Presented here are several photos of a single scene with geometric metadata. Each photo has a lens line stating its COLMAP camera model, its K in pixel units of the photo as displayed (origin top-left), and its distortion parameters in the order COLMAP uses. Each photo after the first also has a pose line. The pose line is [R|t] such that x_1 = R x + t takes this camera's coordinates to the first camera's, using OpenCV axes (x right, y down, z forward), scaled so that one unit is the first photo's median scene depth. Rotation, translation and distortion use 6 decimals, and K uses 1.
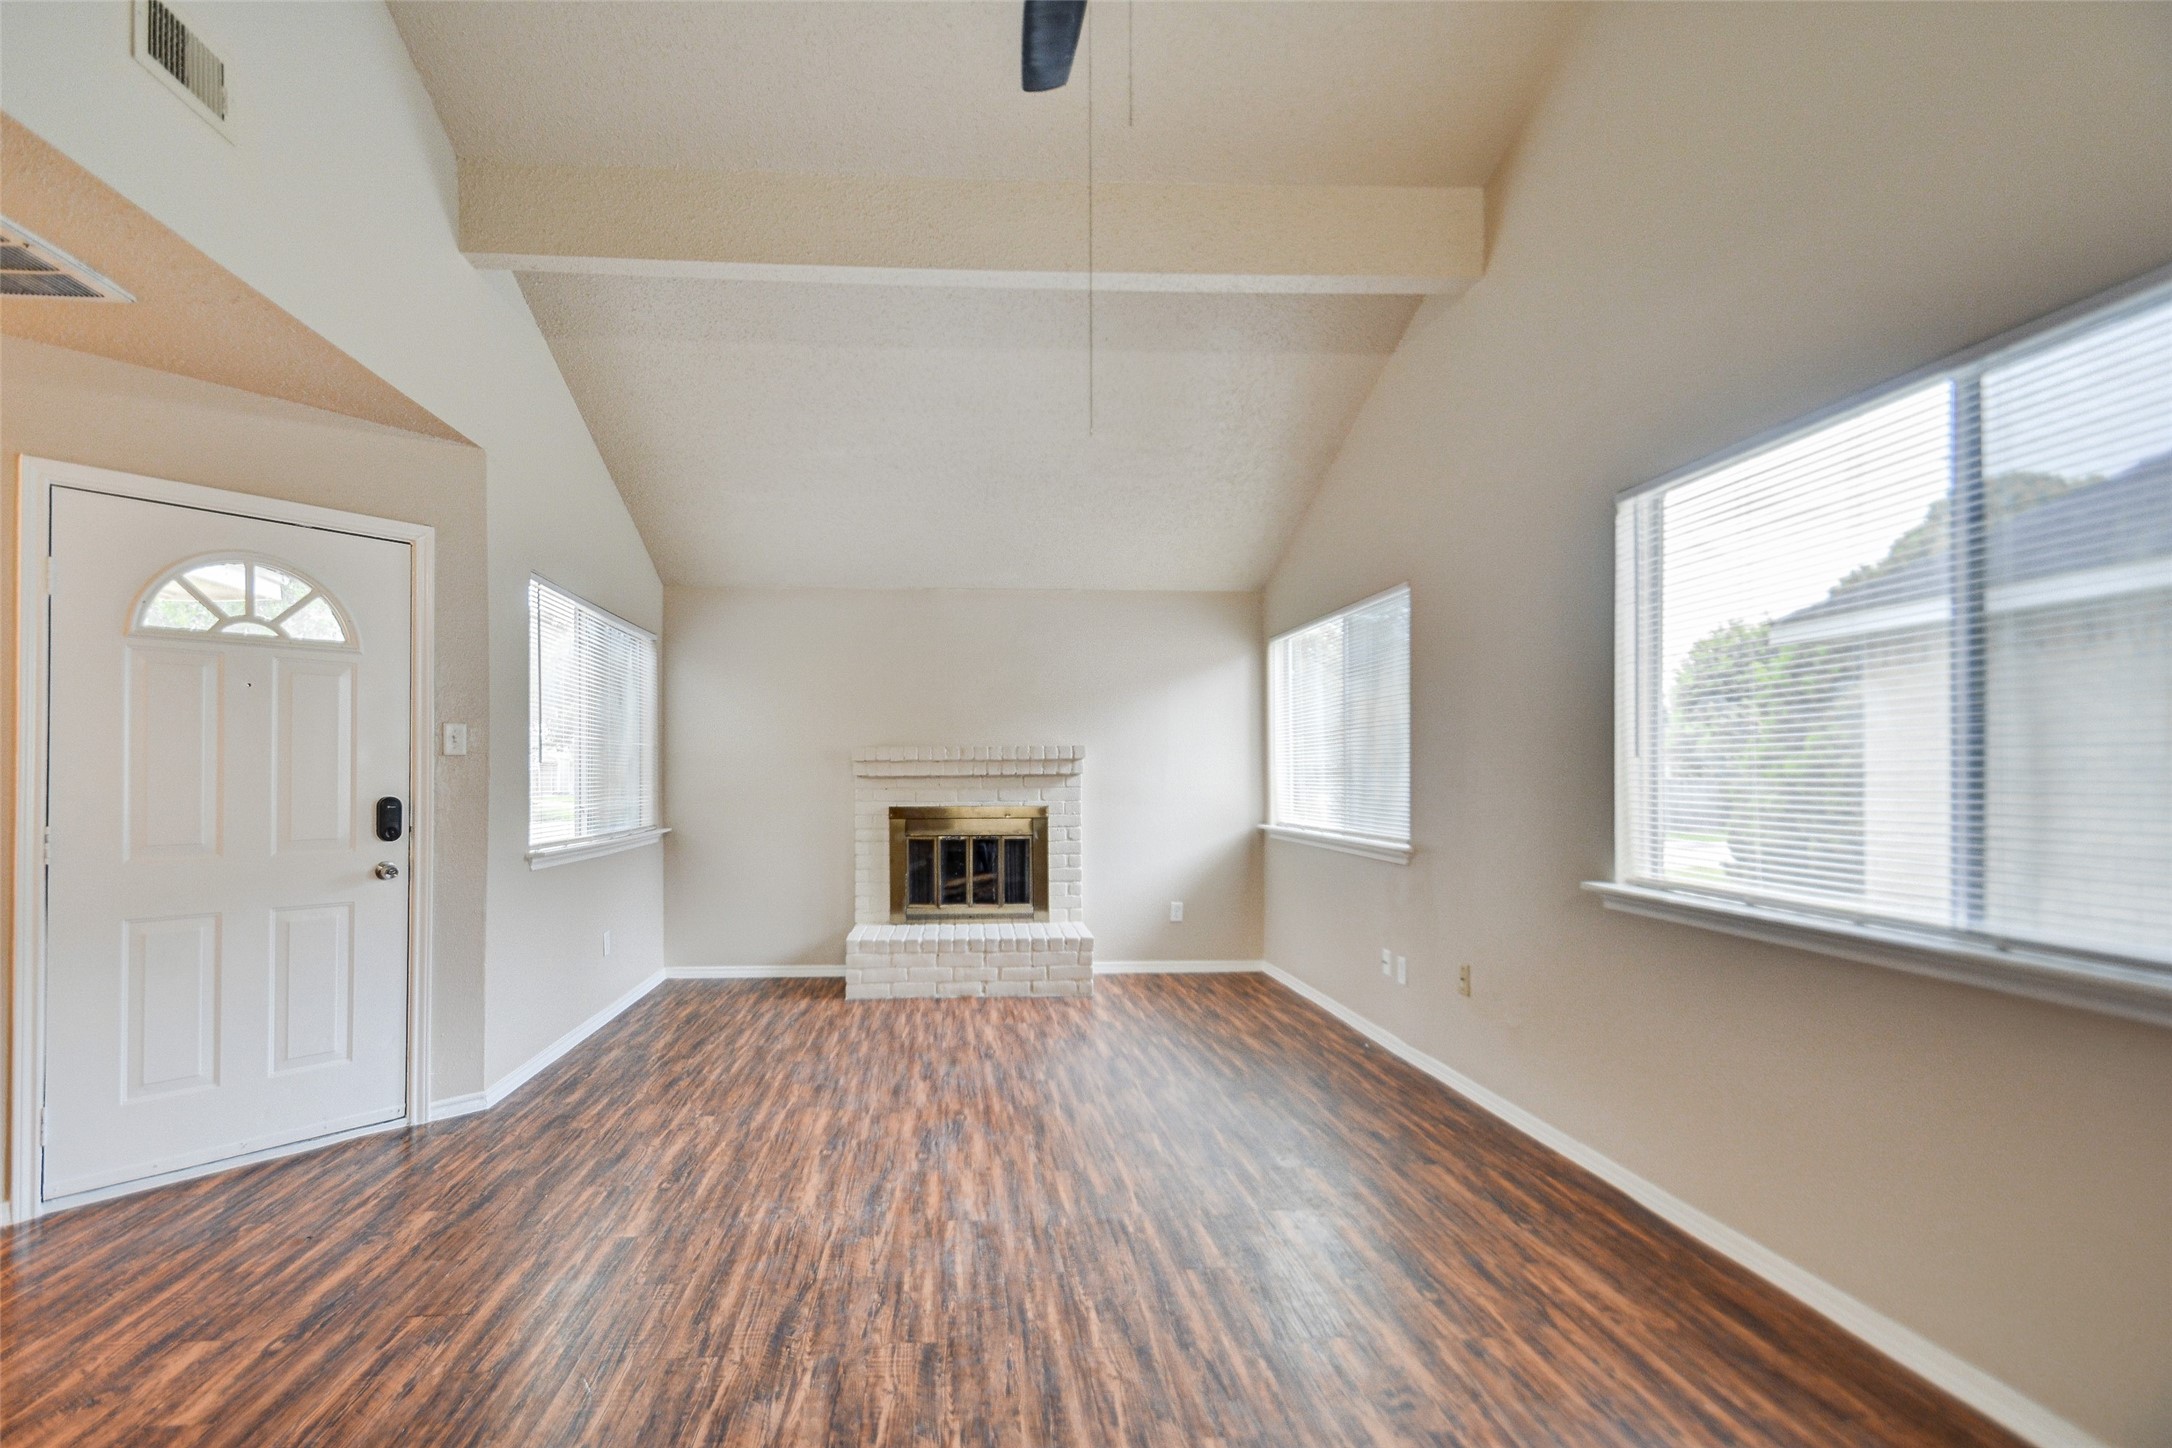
lens RADIAL K [[965.2, 0, 981.2], [0, 965.2, 772.8], [0, 0, 1]] dist [0.001842, -0.000894]
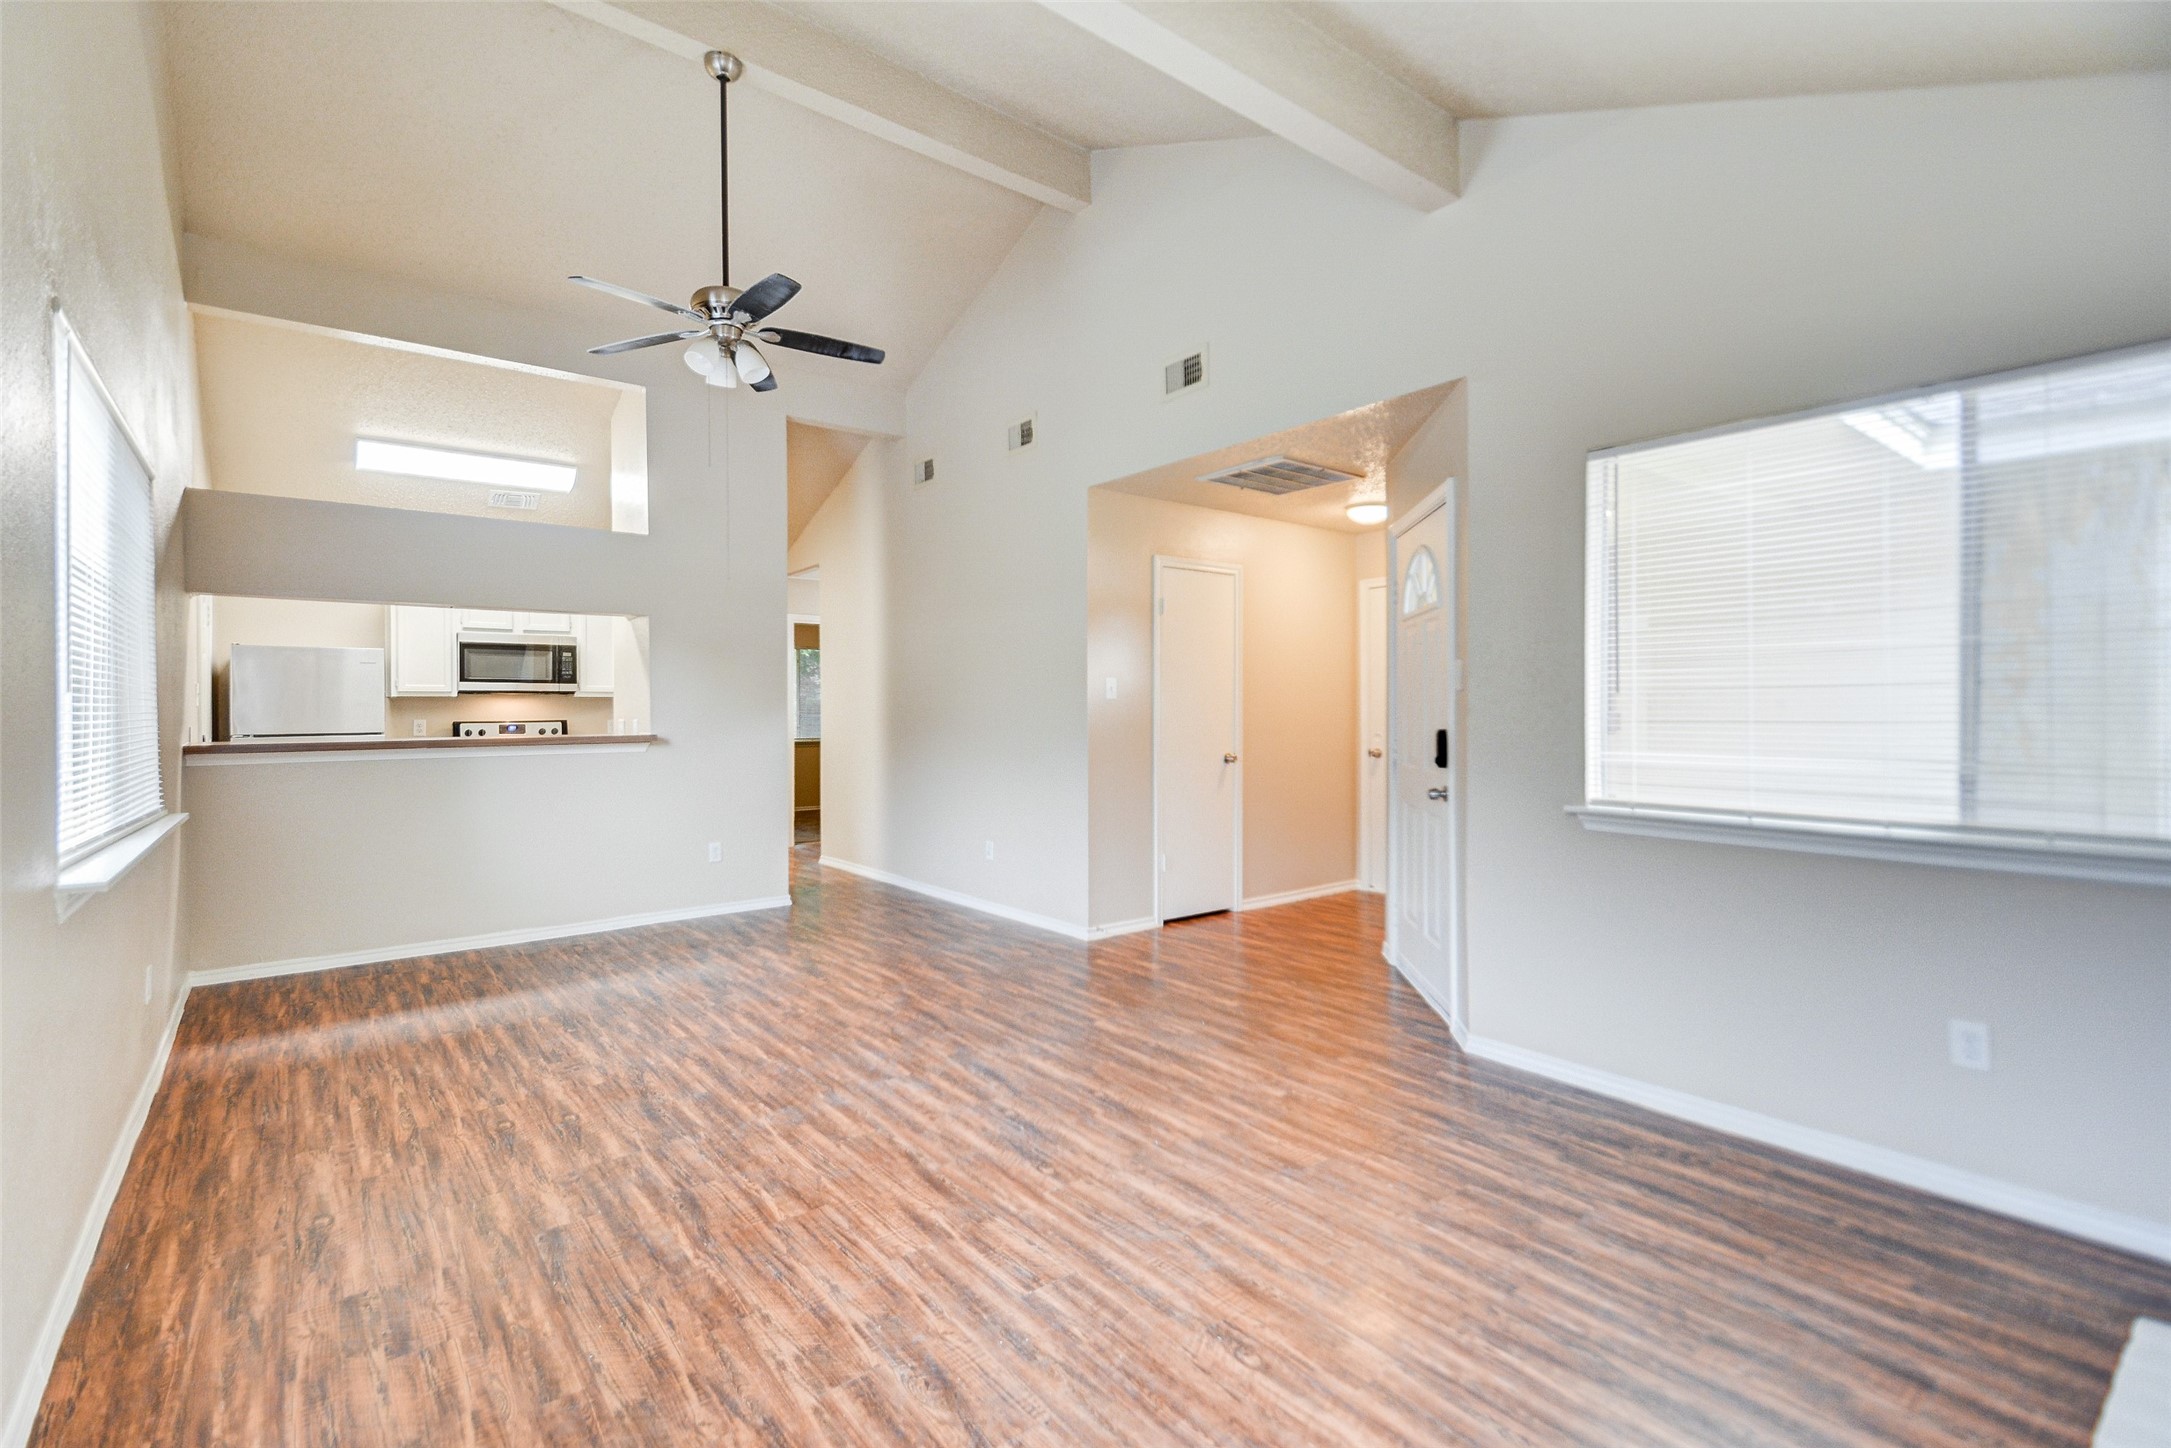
lens RADIAL K [[964.7, 0, 1070.2], [0, 964.7, 715.0], [0, 0, 1]] dist [0.001842, -0.000894]
pose [[-0.804285, 0.006202, -0.594211, 0.445747], [0.003653, 0.999978, 0.005493, -0.000162], [0.594233, 0.002247, -0.804290, 1.769414]]
